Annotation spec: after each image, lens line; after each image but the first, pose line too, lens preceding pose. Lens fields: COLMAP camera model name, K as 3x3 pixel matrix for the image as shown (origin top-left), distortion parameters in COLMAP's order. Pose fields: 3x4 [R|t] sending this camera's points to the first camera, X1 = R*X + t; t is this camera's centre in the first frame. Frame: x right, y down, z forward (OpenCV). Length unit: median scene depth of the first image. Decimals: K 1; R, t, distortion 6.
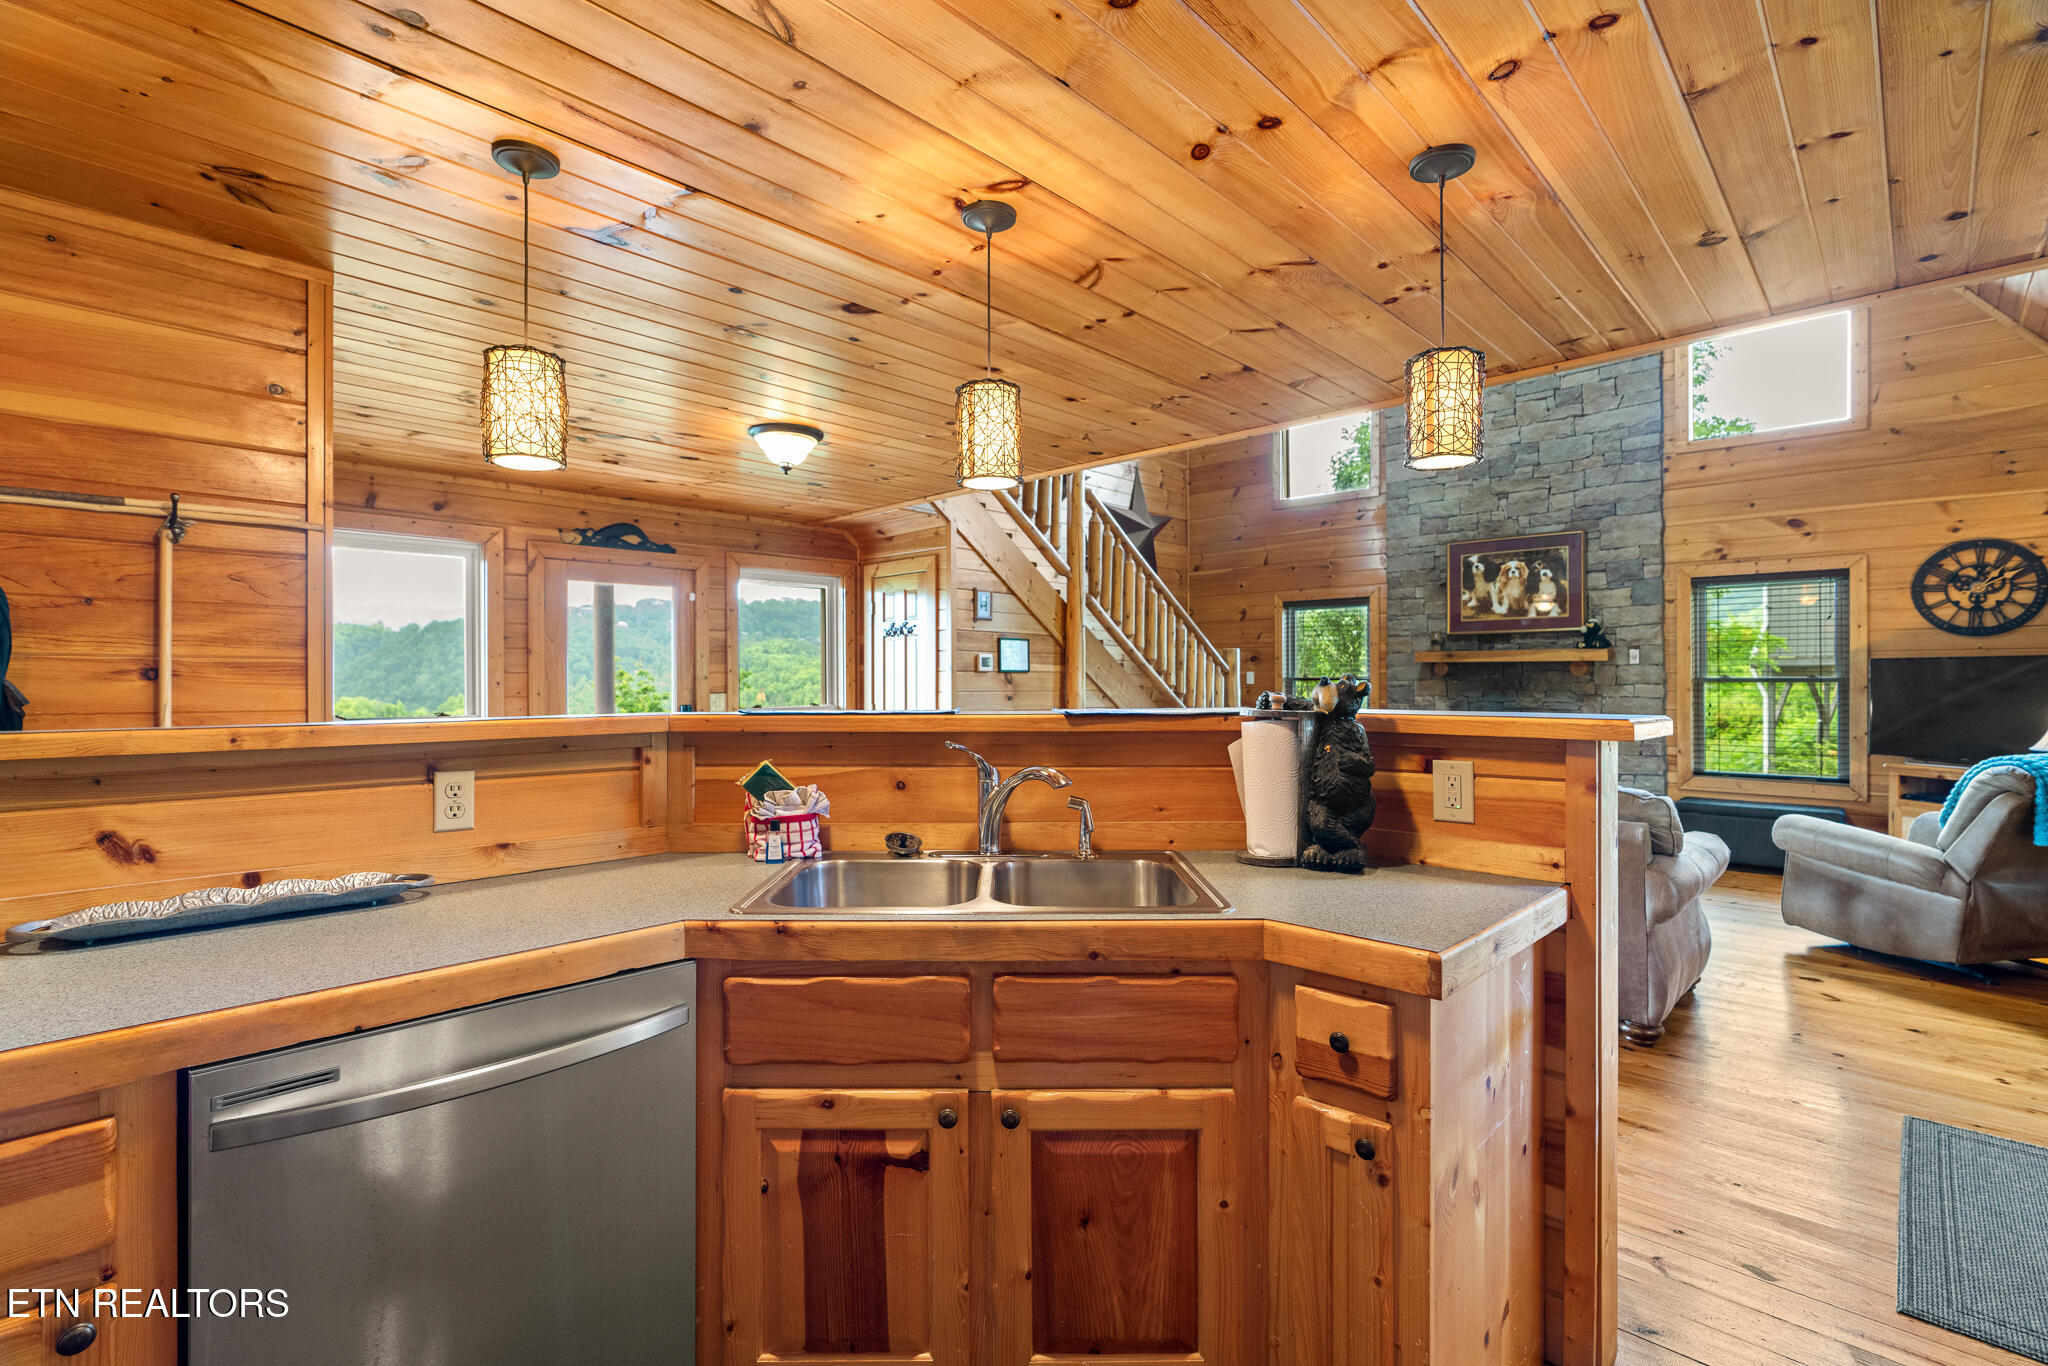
lens RADIAL K [[947.5, 0, 1005.5], [0, 947.5, 679.5], [0, 0, 1]] dist [-0.017607, 0.008119]
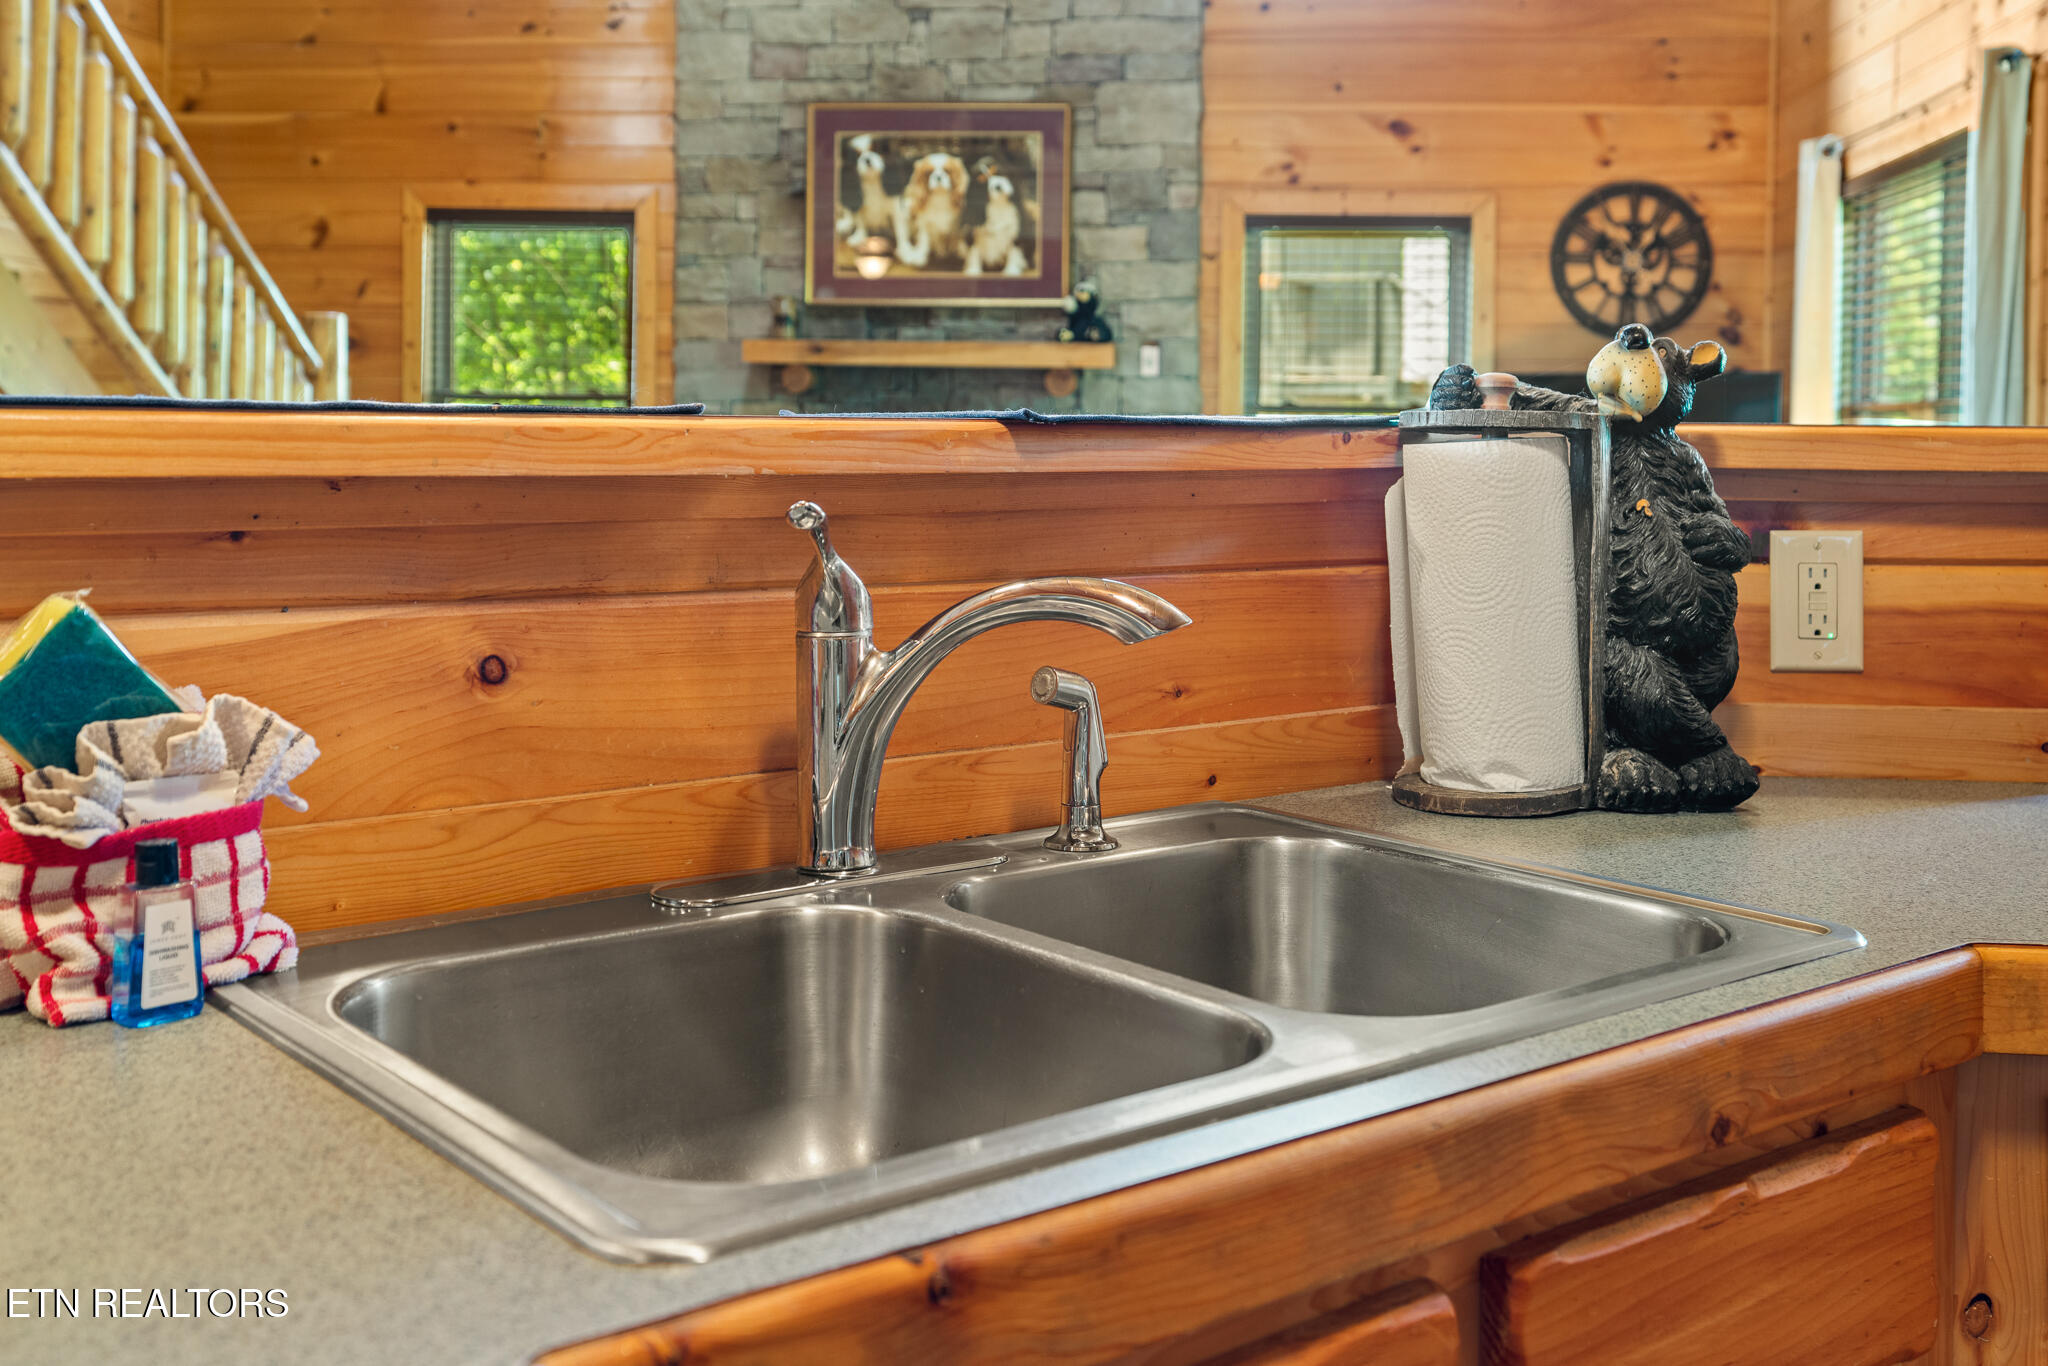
lens RADIAL K [[2150.1, 0, 1035.6], [0, 2150.1, 488.1], [0, 0, 1]] dist [0.029562, 0.000000]
pose [[0.773803, -0.007794, 0.633379, -0.130560], [-0.013305, 0.999504, 0.028555, 0.012754], [-0.633287, -0.030523, 0.773315, 0.137167]]
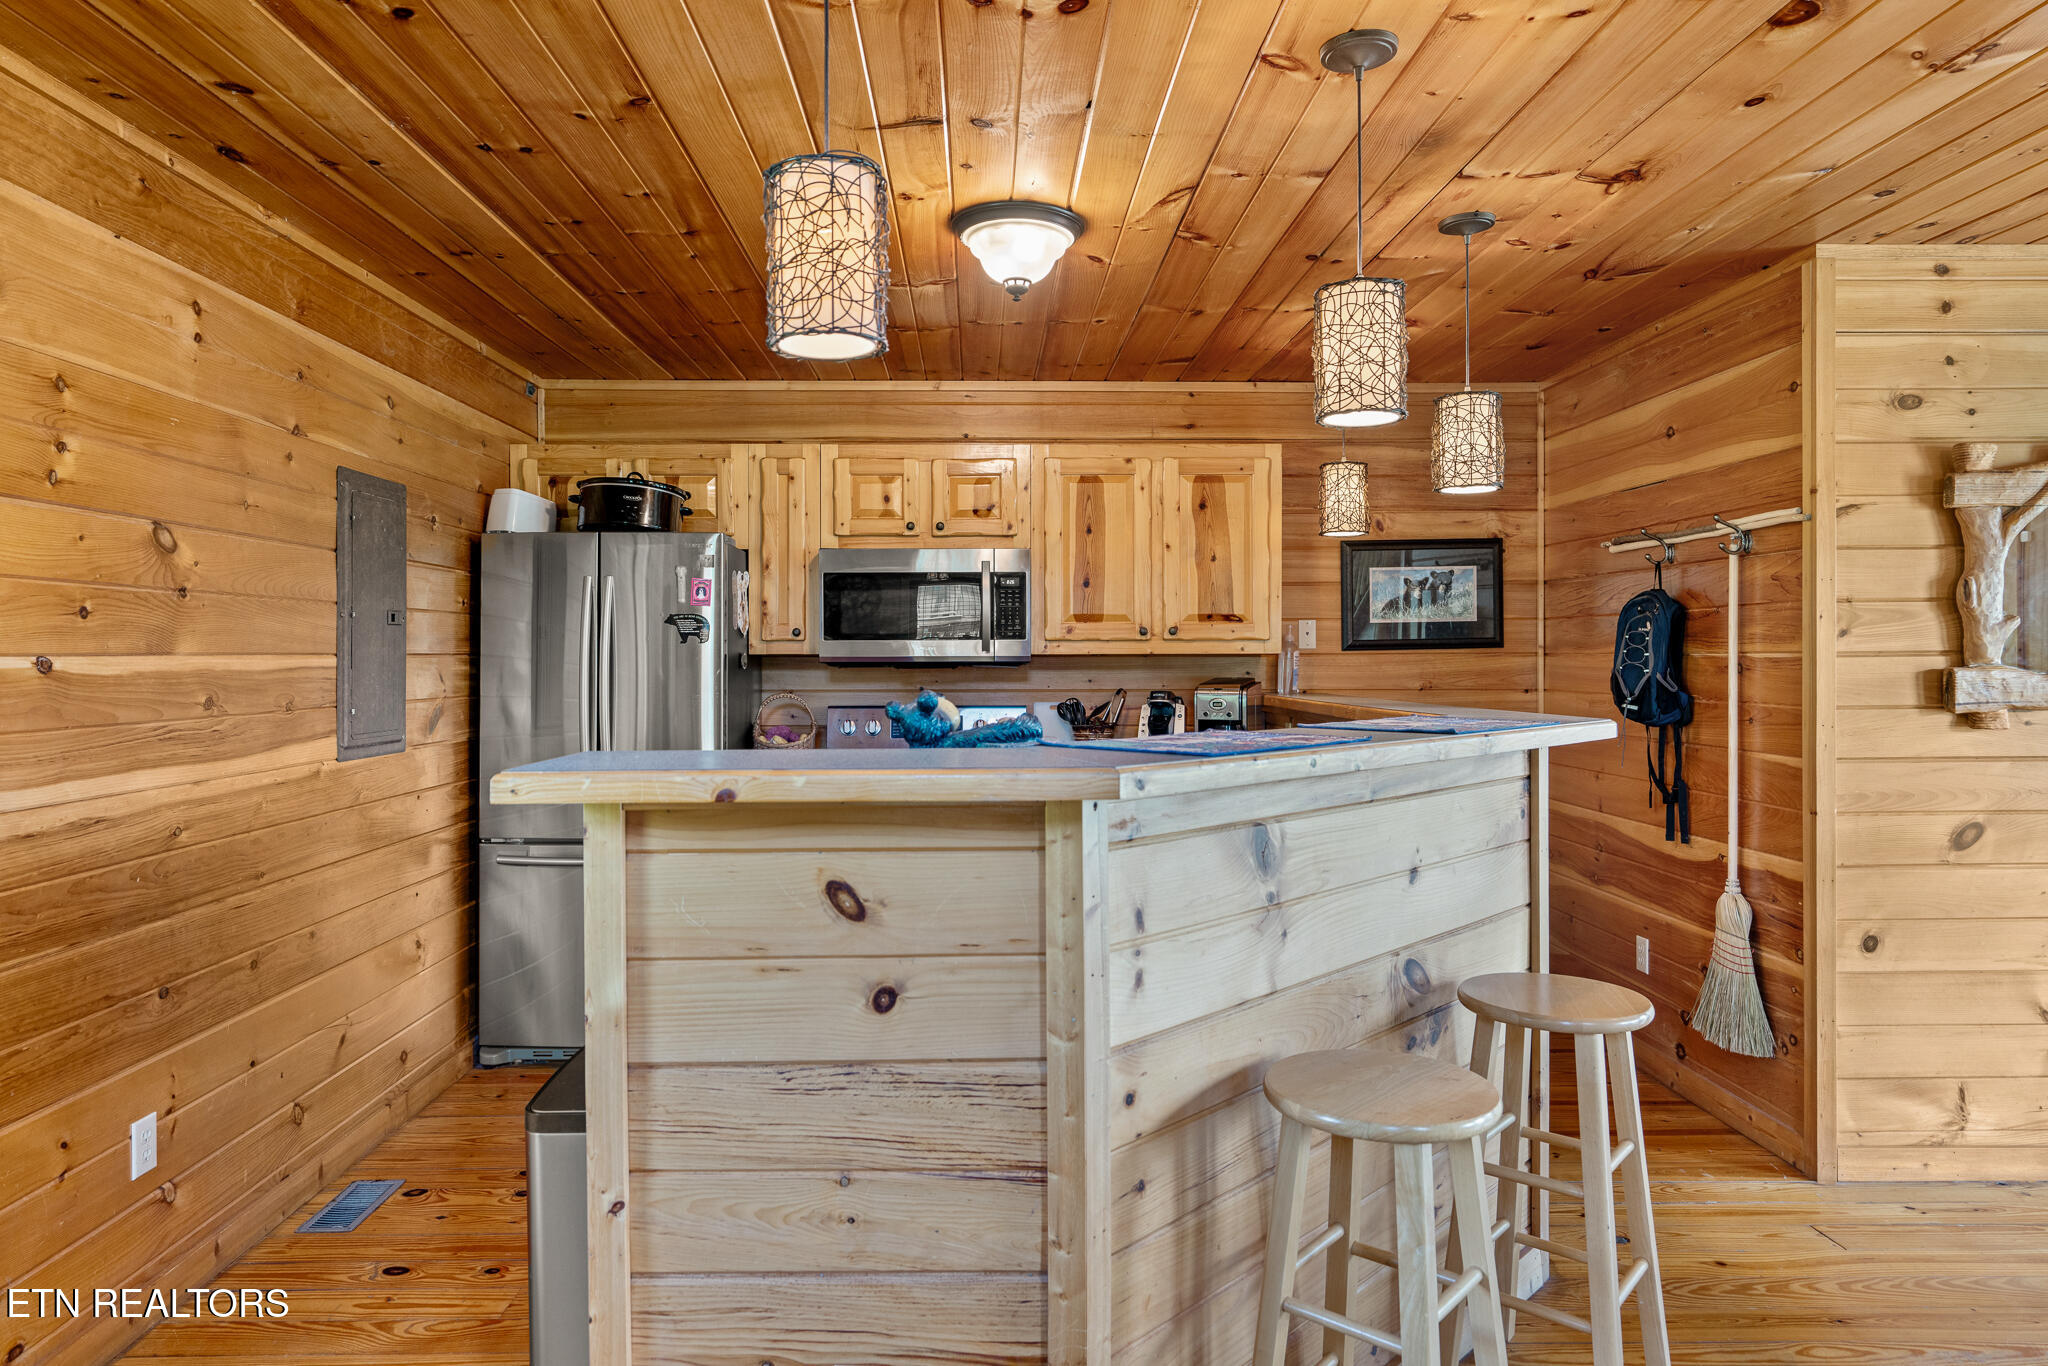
lens RADIAL K [[1273.3, 0, 1008.2], [0, 1273.3, 662.2], [0, 0, 1]] dist [-0.008632, 0.005567]
pose [[-0.701394, 0.007615, -0.712733, 0.293301], [0.010909, 0.999940, -0.000052, -0.007945], [0.712690, -0.007812, -0.701436, 0.500588]]
